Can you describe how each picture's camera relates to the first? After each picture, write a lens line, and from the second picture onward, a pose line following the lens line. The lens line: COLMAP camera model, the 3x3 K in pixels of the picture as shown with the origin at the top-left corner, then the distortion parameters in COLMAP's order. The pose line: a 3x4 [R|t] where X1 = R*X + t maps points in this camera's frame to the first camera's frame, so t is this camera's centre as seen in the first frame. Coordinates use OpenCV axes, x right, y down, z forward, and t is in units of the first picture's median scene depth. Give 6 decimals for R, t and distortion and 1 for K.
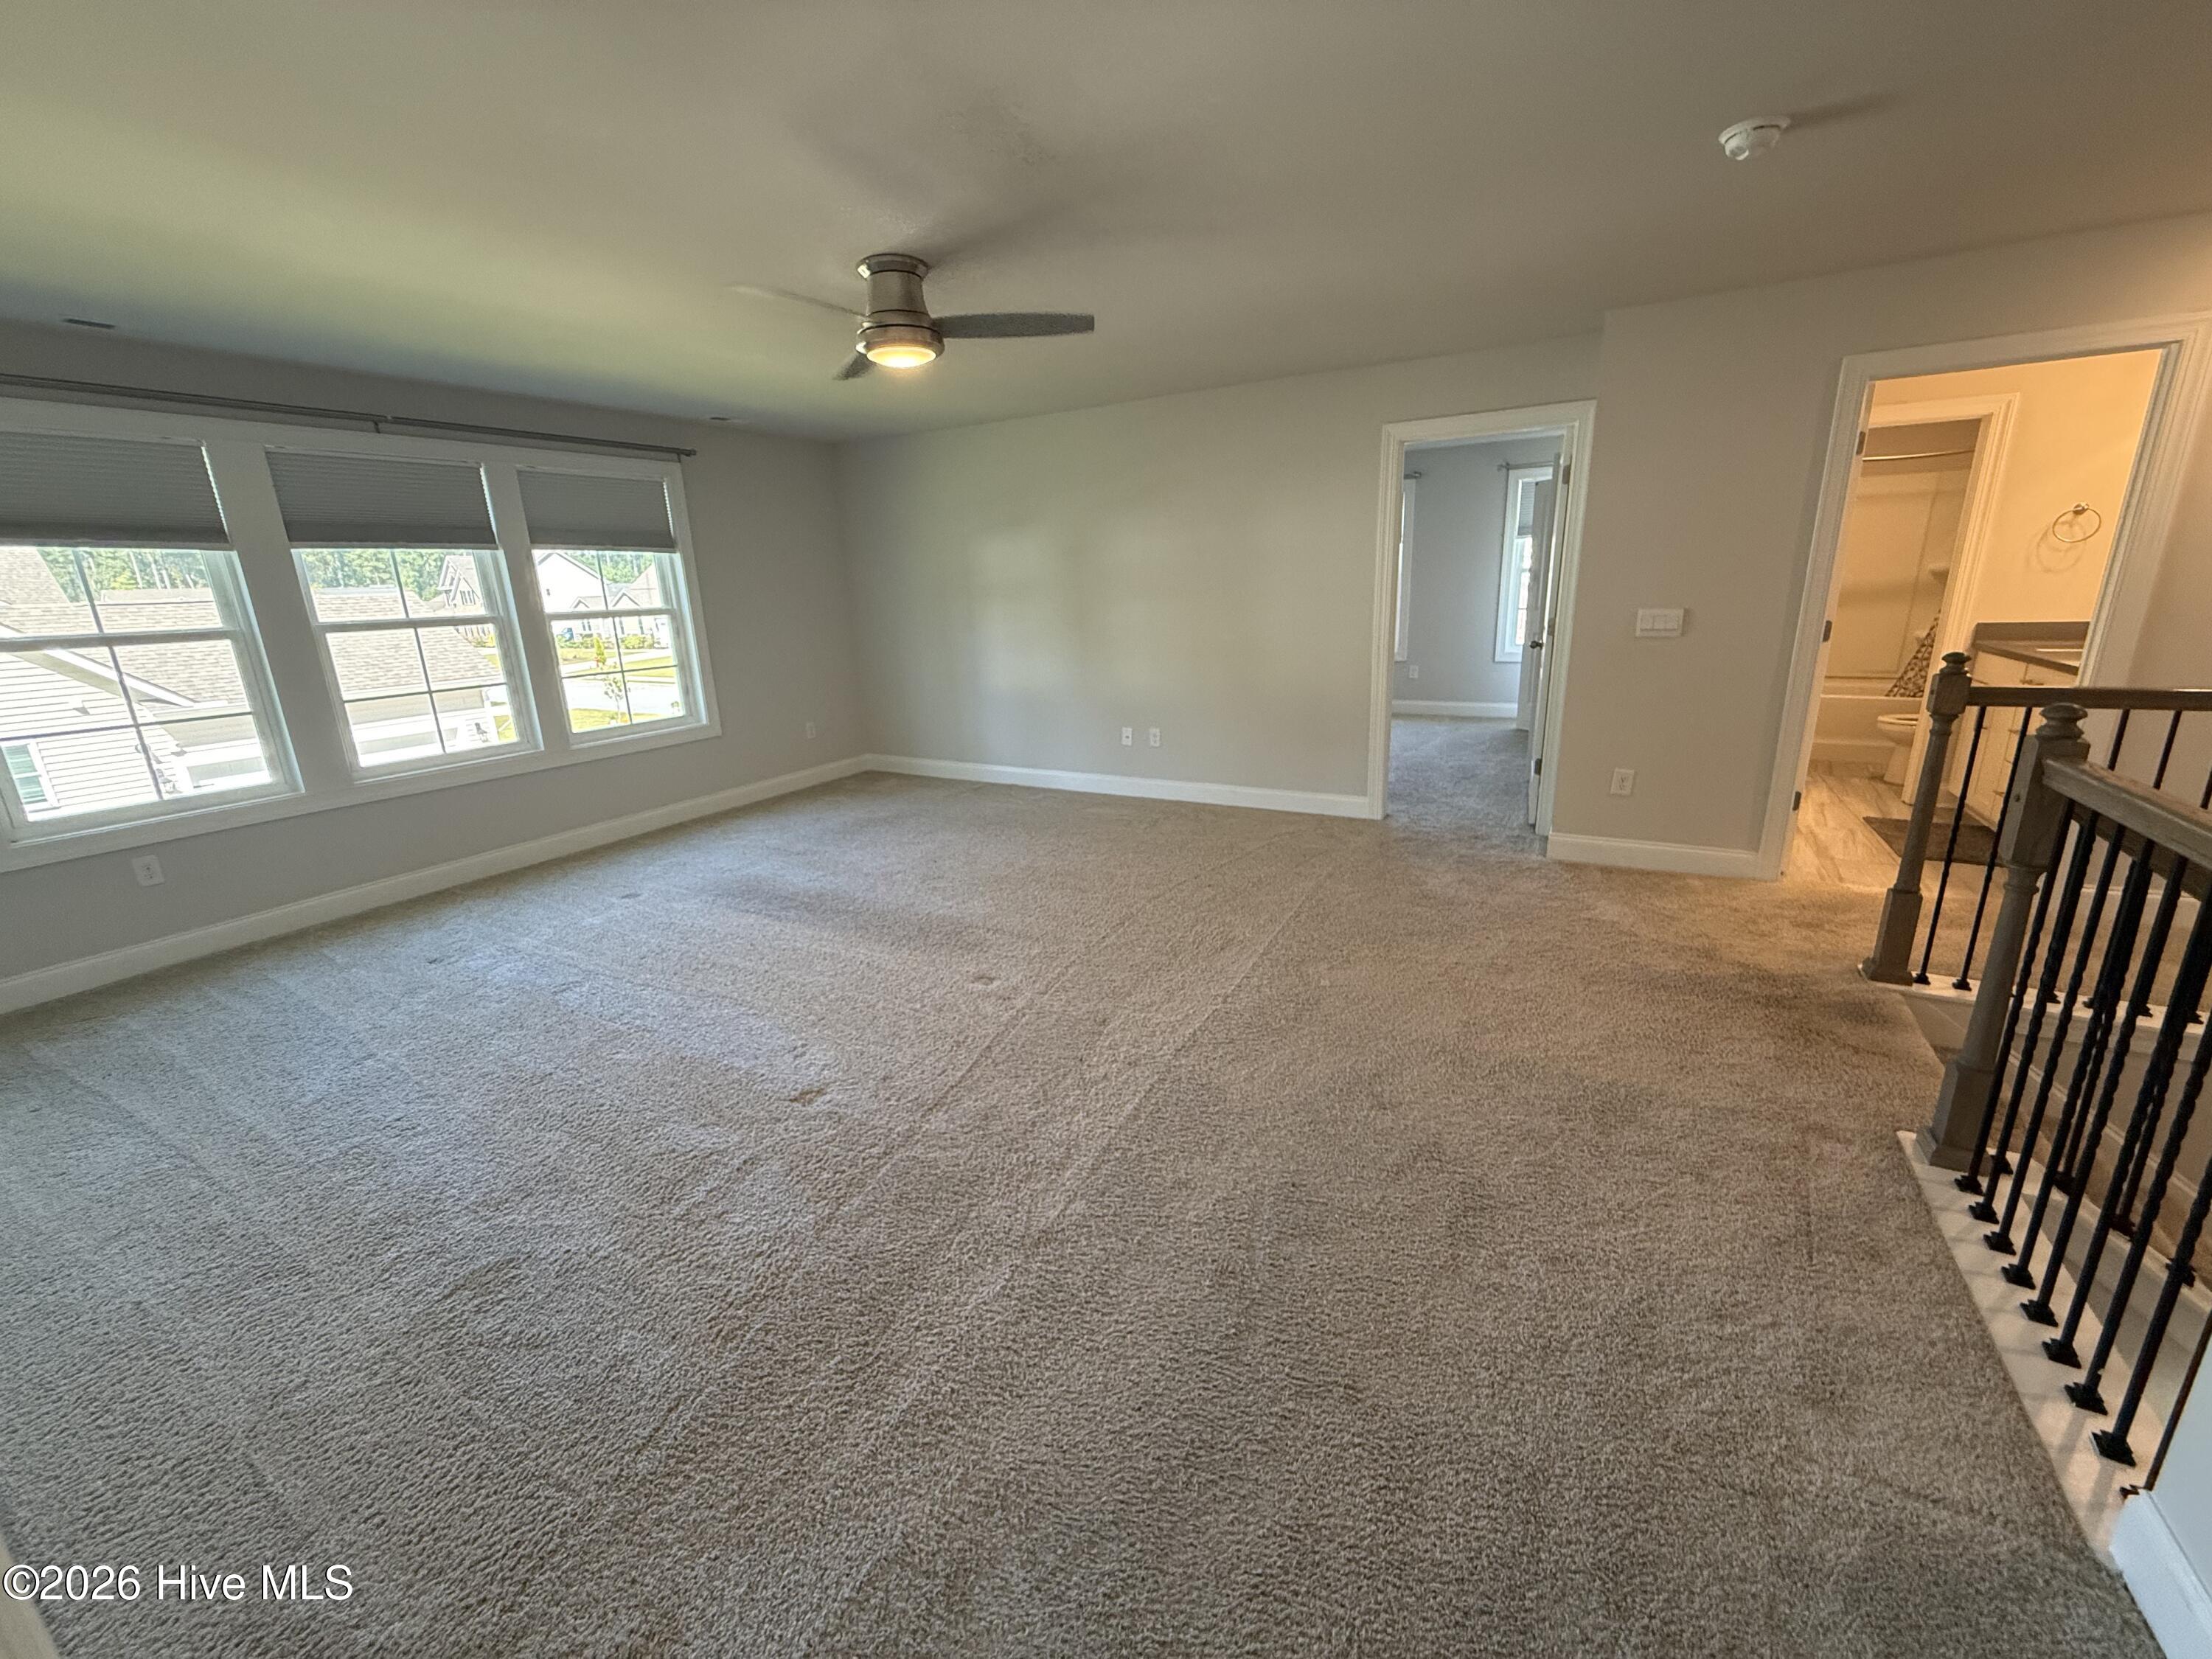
lens RADIAL K [[880.9, 0, 1101.2], [0, 880.9, 828.0], [0, 0, 1]] dist [-0.001239, -0.000077]
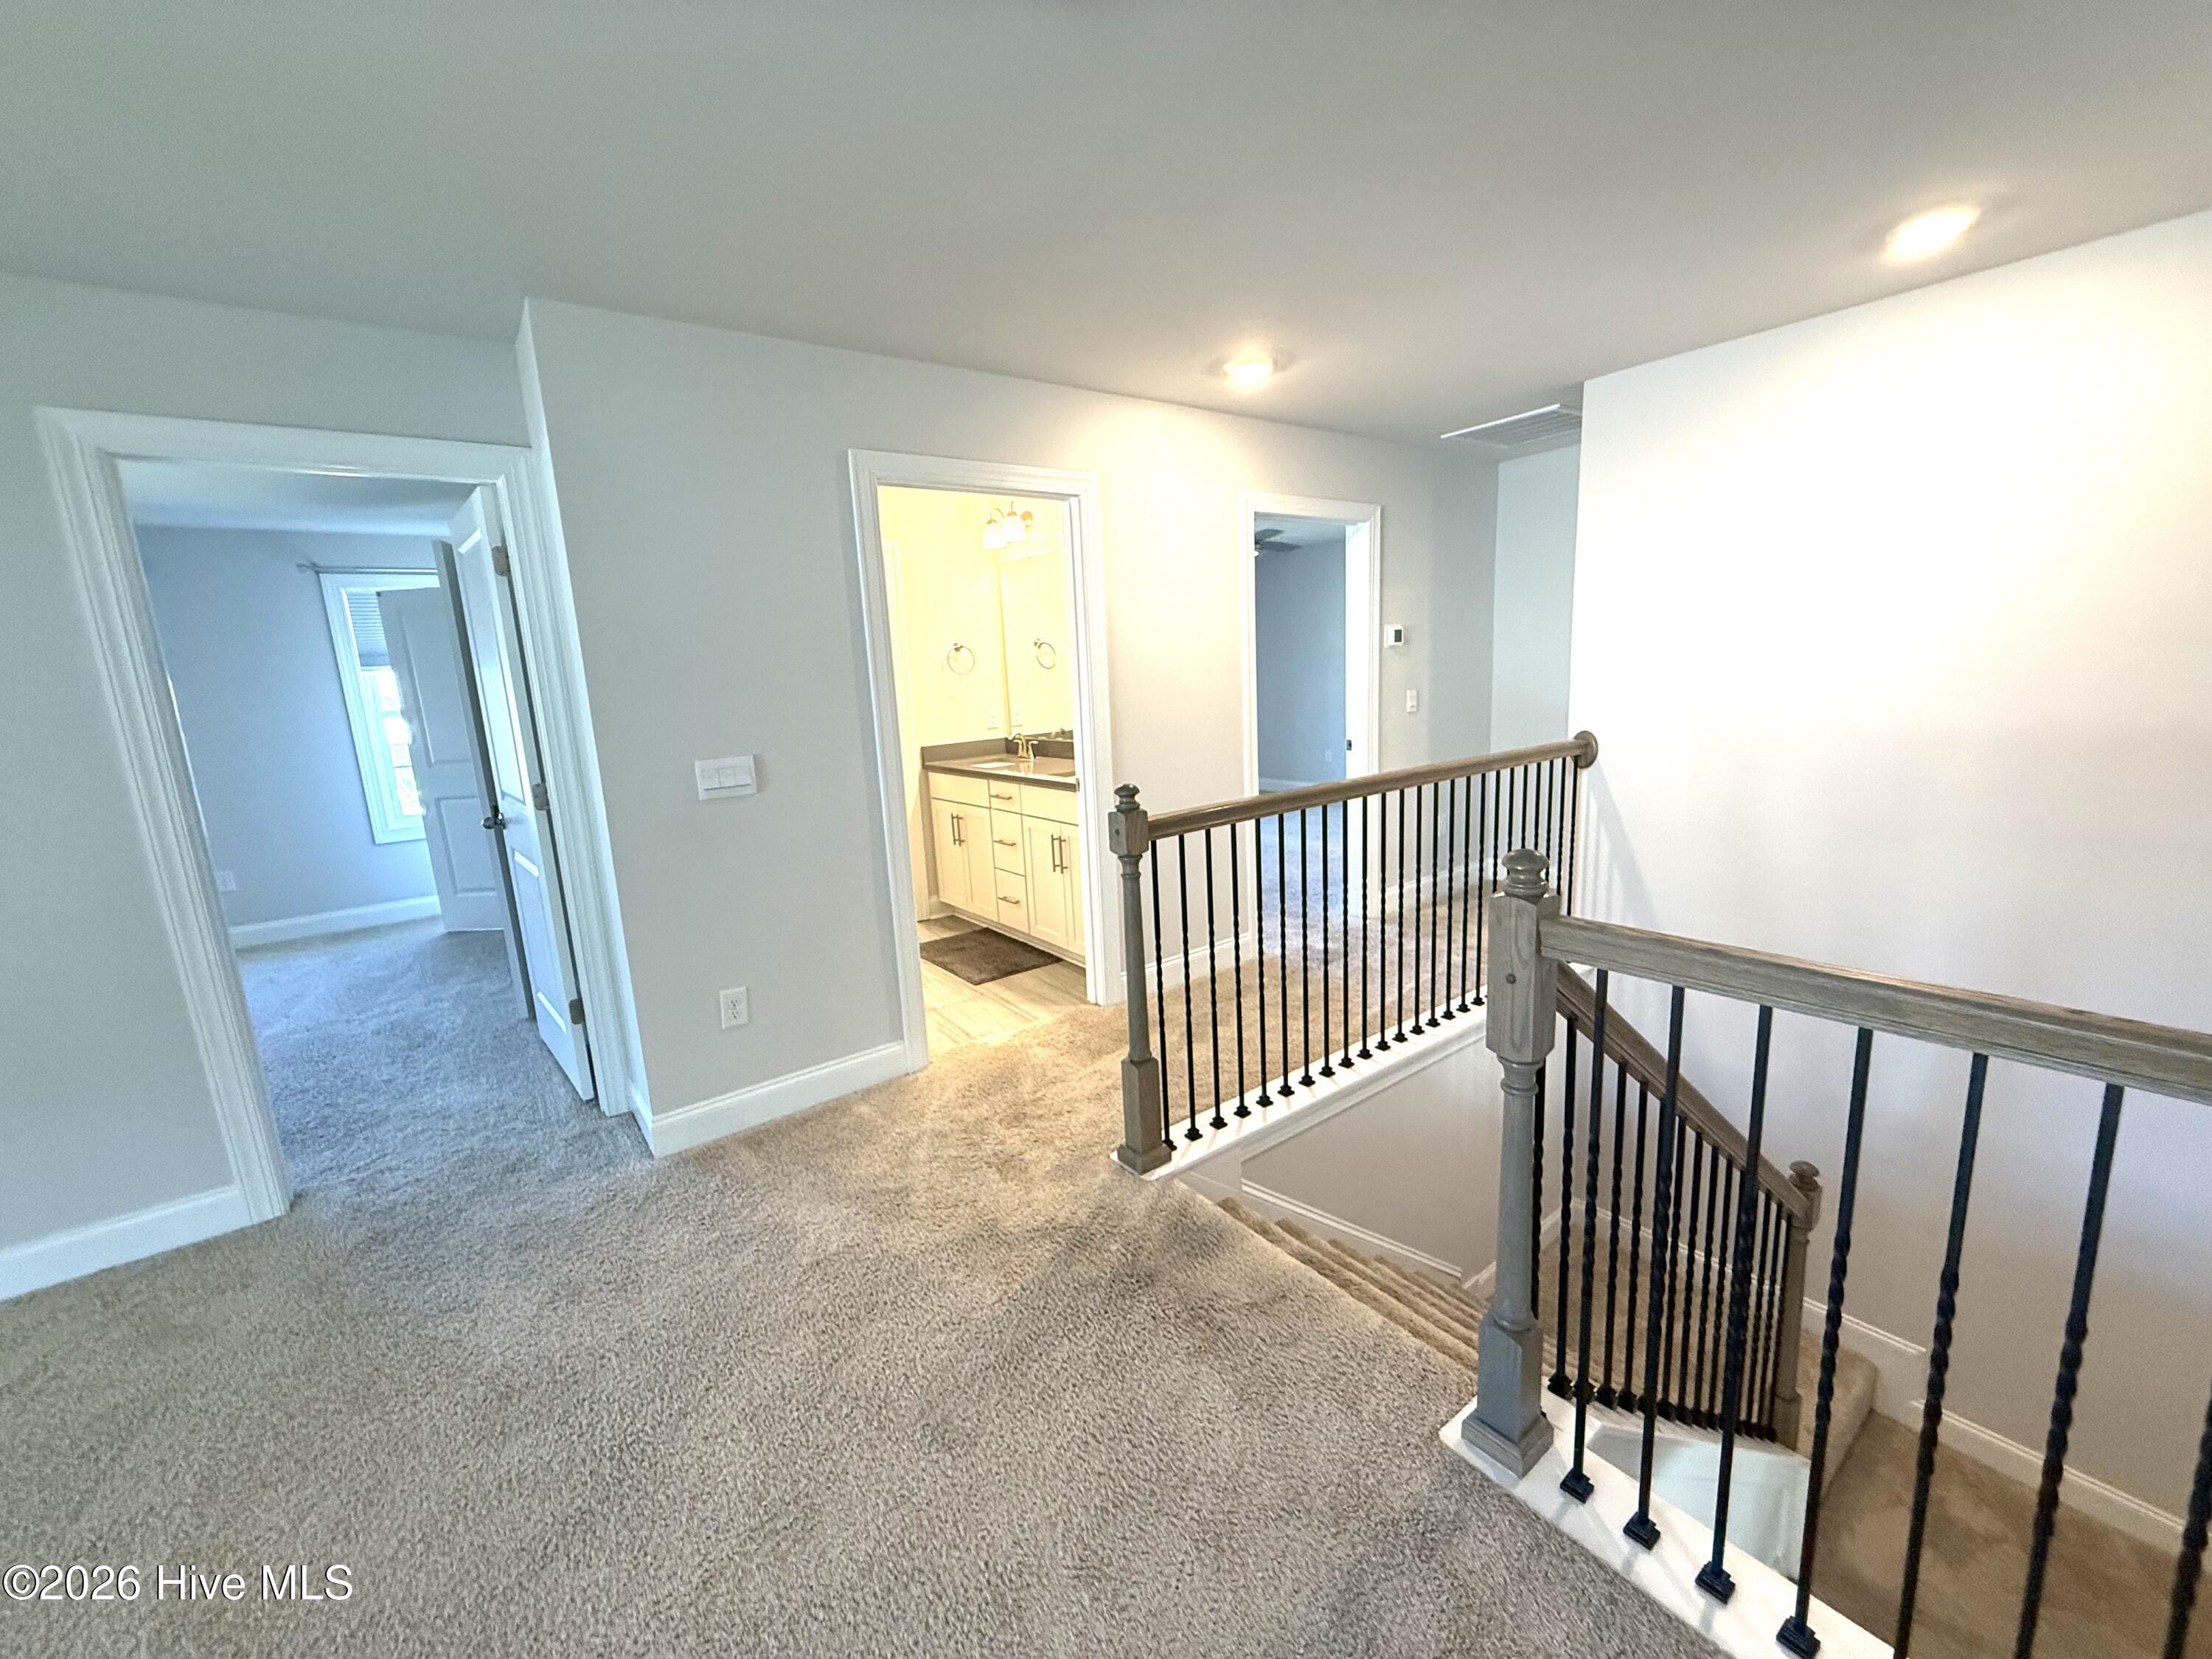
lens RADIAL K [[880.9, 0, 1092.6], [0, 880.9, 823.1], [0, 0, 1]] dist [-0.001239, -0.000077]
pose [[0.406183, -0.142592, 0.902598, 0.110005], [0.282225, 0.959035, 0.024503, -0.123421], [-0.869117, 0.244783, 0.429787, 0.422607]]
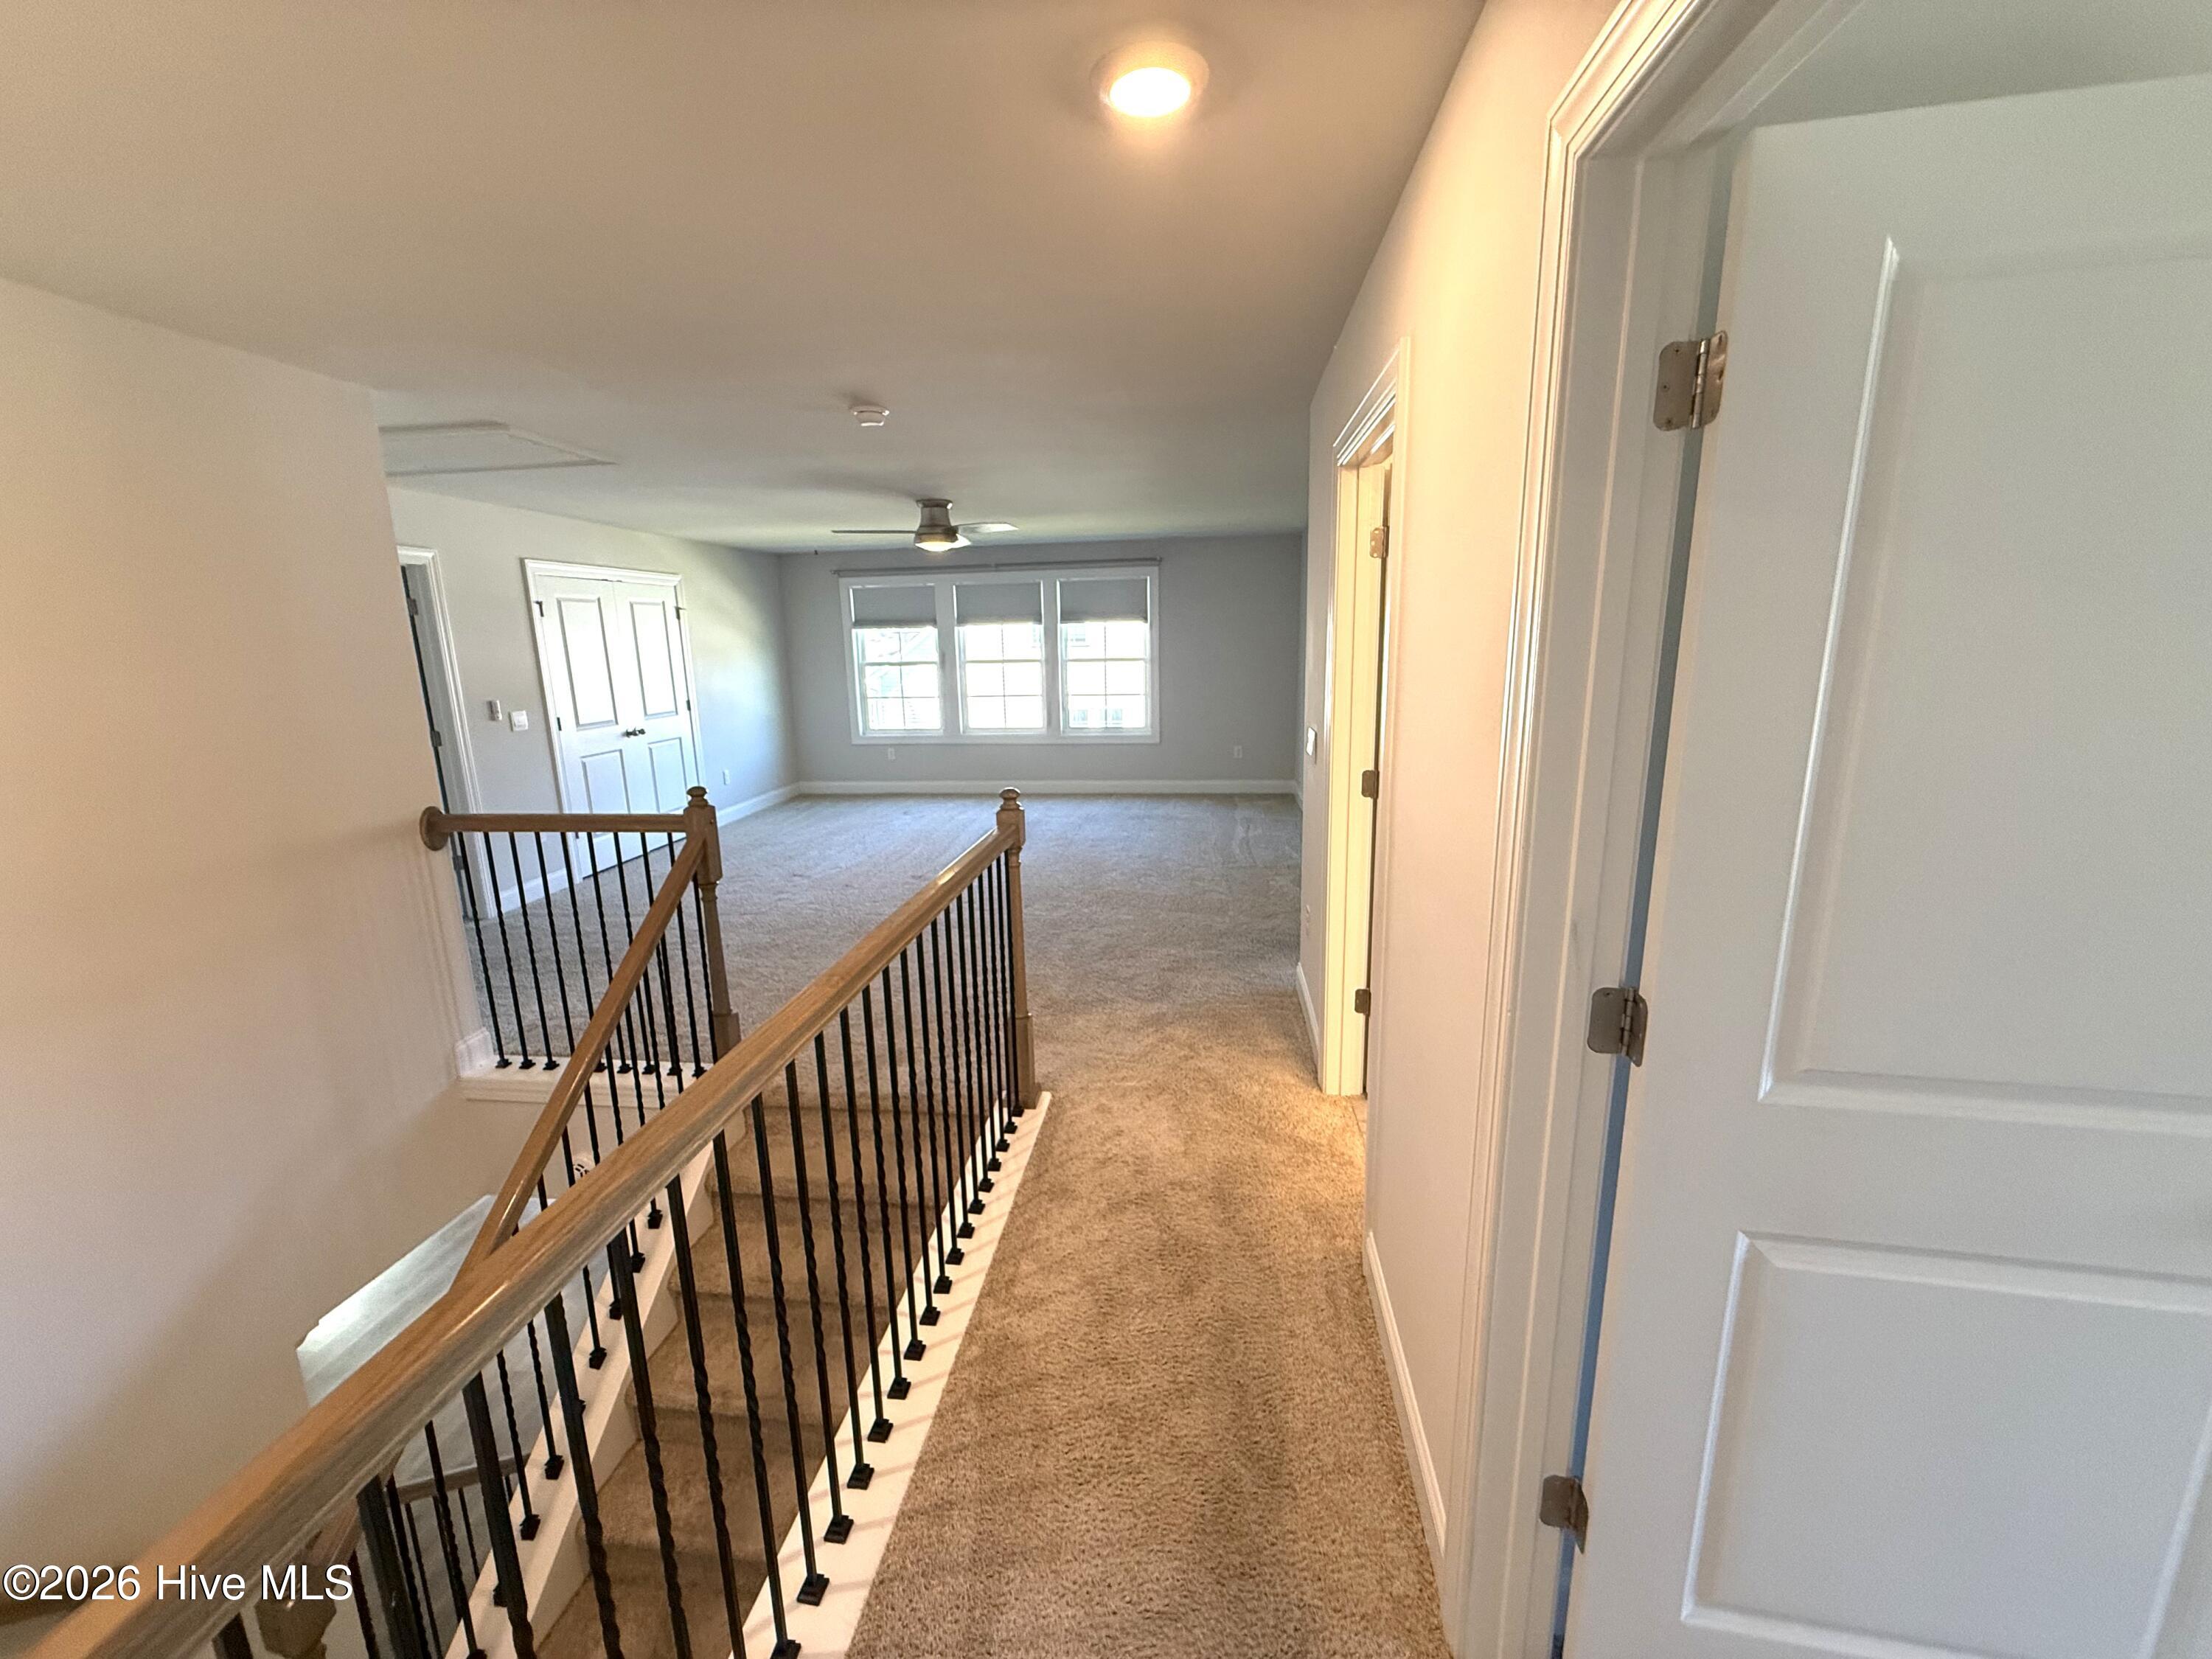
lens RADIAL K [[892.2, 0, 1114.3], [0, 892.2, 830.4], [0, 0, 1]] dist [0.000450, 0.000033]
pose [[0.395368, 0.228546, -0.889635, 1.232208], [-0.244170, 0.959853, 0.138072, -0.206233], [0.885474, 0.162633, 0.435300, 0.405414]]
